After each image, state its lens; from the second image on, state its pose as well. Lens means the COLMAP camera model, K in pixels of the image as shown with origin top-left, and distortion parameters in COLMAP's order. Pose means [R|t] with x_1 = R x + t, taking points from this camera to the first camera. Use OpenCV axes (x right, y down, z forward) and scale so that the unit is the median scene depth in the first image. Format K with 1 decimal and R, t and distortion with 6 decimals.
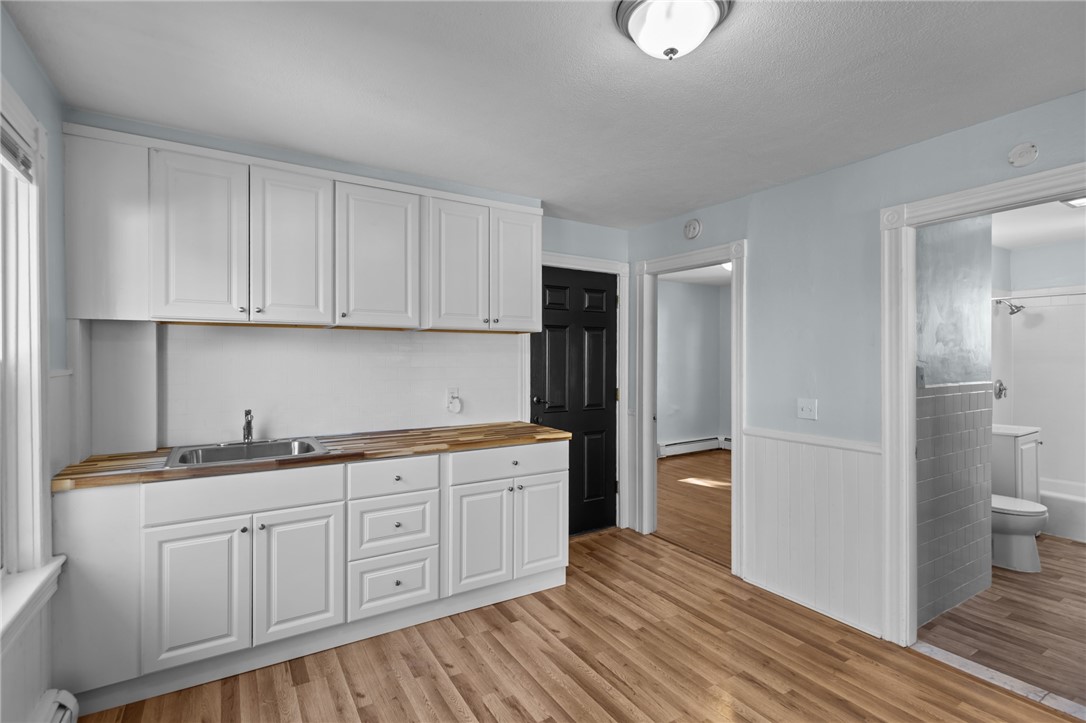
lens RADIAL K [[510.2, 0, 556.4], [0, 510.2, 364.7], [0, 0, 1]] dist [0.000148, -0.000680]
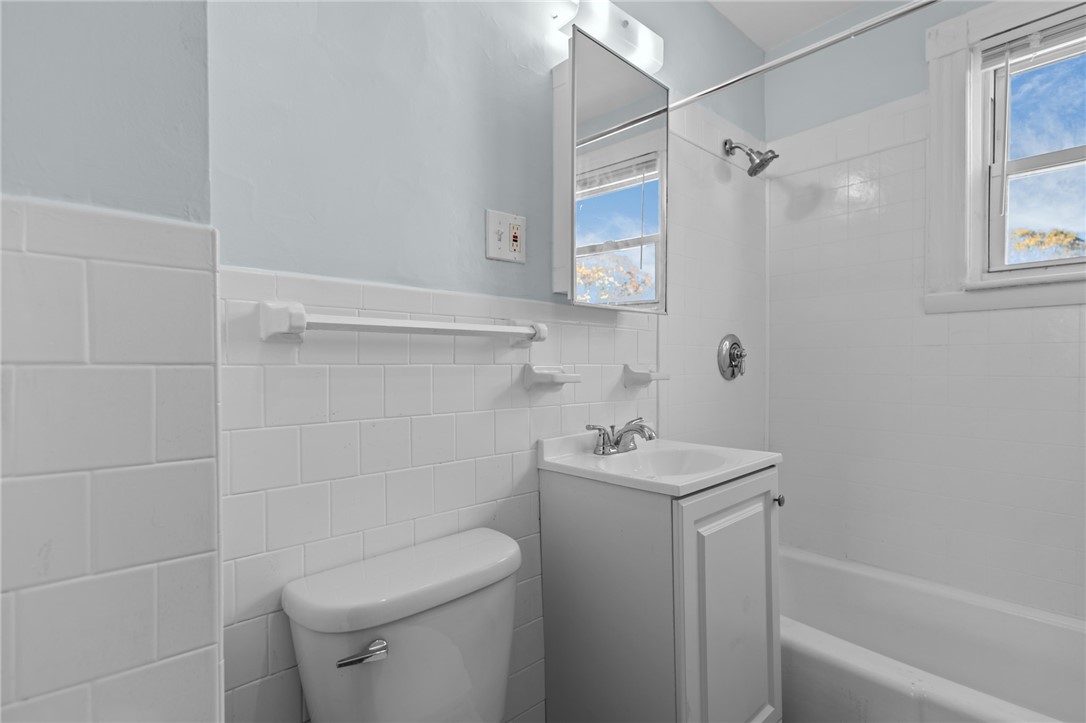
lens RADIAL K [[510.2, 0, 556.4], [0, 510.2, 364.7], [0, 0, 1]] dist [0.000148, -0.000680]
pose [[0.985294, 0.002851, 0.170844, 0.661025], [-0.002984, 0.999995, 0.000525, 0.056437], [-0.170841, -0.001027, 0.985298, 0.614009]]
